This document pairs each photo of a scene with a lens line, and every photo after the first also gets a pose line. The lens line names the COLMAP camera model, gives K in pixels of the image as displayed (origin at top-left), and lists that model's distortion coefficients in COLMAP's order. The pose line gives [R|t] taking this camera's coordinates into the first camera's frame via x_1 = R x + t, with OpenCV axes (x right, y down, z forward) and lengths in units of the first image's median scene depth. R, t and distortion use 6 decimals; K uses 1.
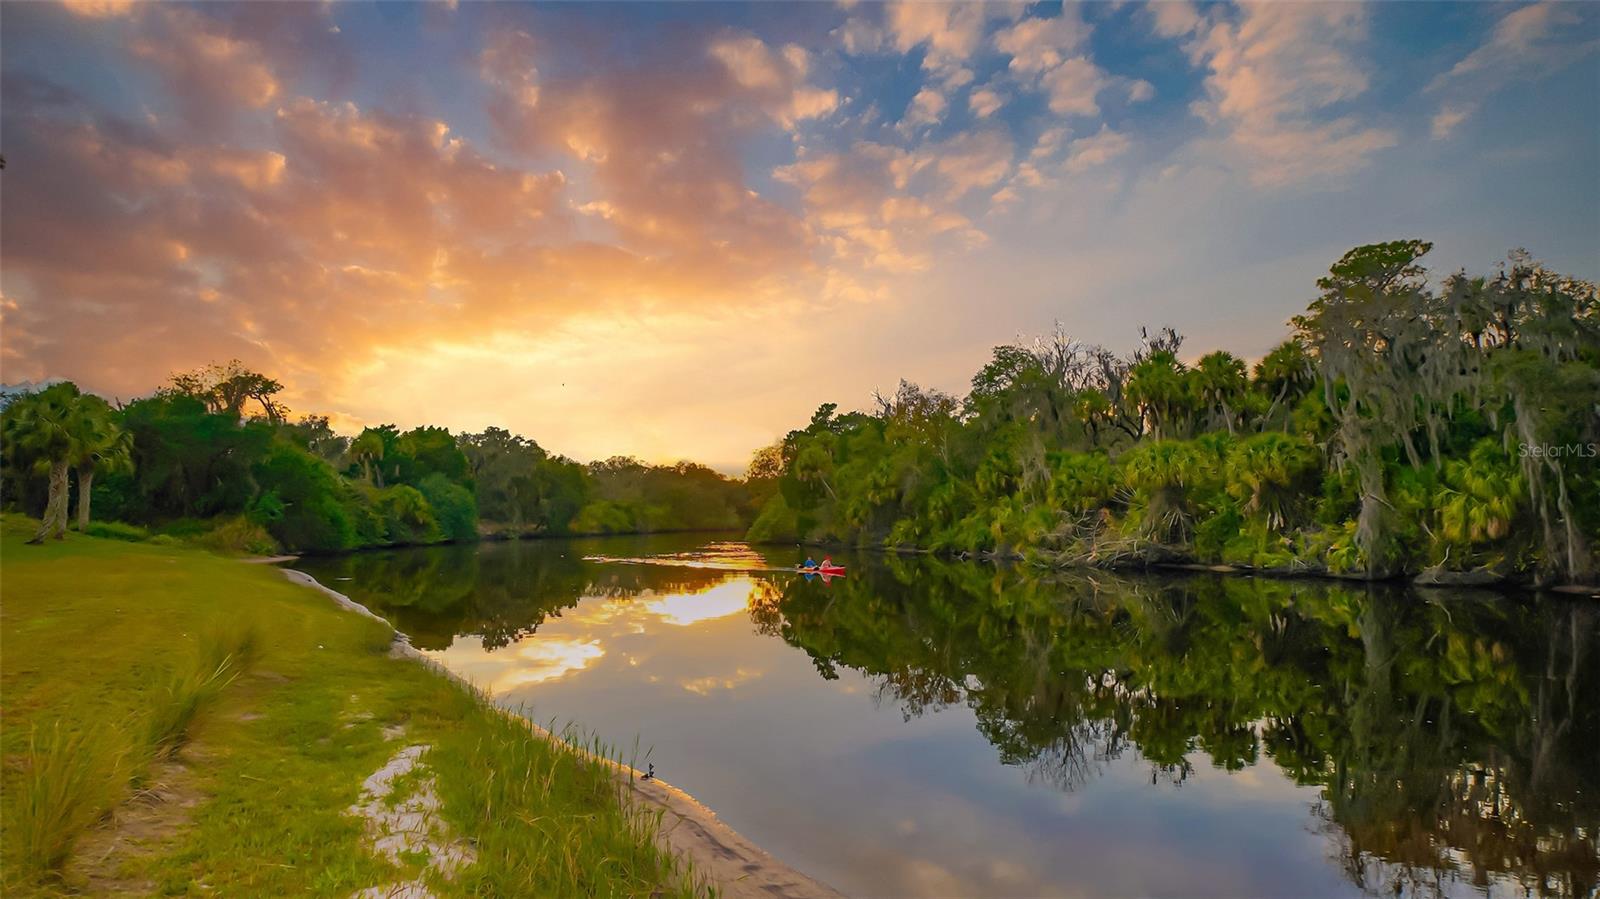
lens RADIAL K [[1063.6, 0, 795.1], [0, 1063.6, 460.5], [0, 0, 1]] dist [-0.002933, 0.002498]
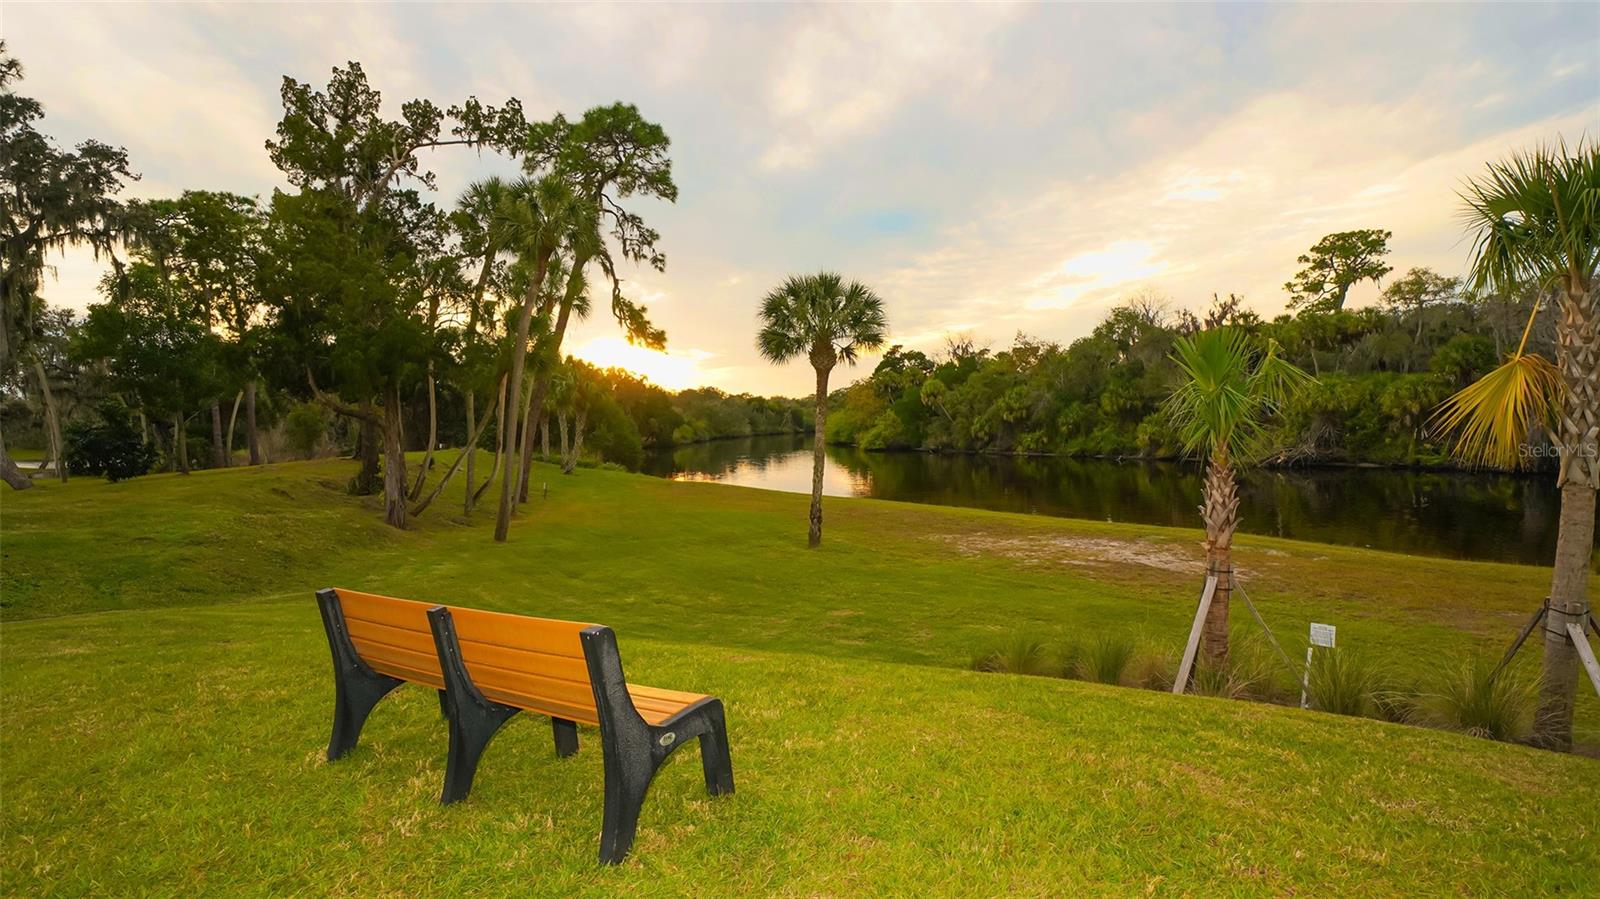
lens RADIAL K [[788.4, 0, 800.0], [0, 788.4, 449.5], [0, 0, 1]] dist [-0.002651, -0.000390]
pose [[0.993435, -0.025956, 0.111418, -0.449032], [0.016057, 0.995916, 0.088842, -0.026491], [-0.113269, -0.086469, 0.989795, 0.016534]]
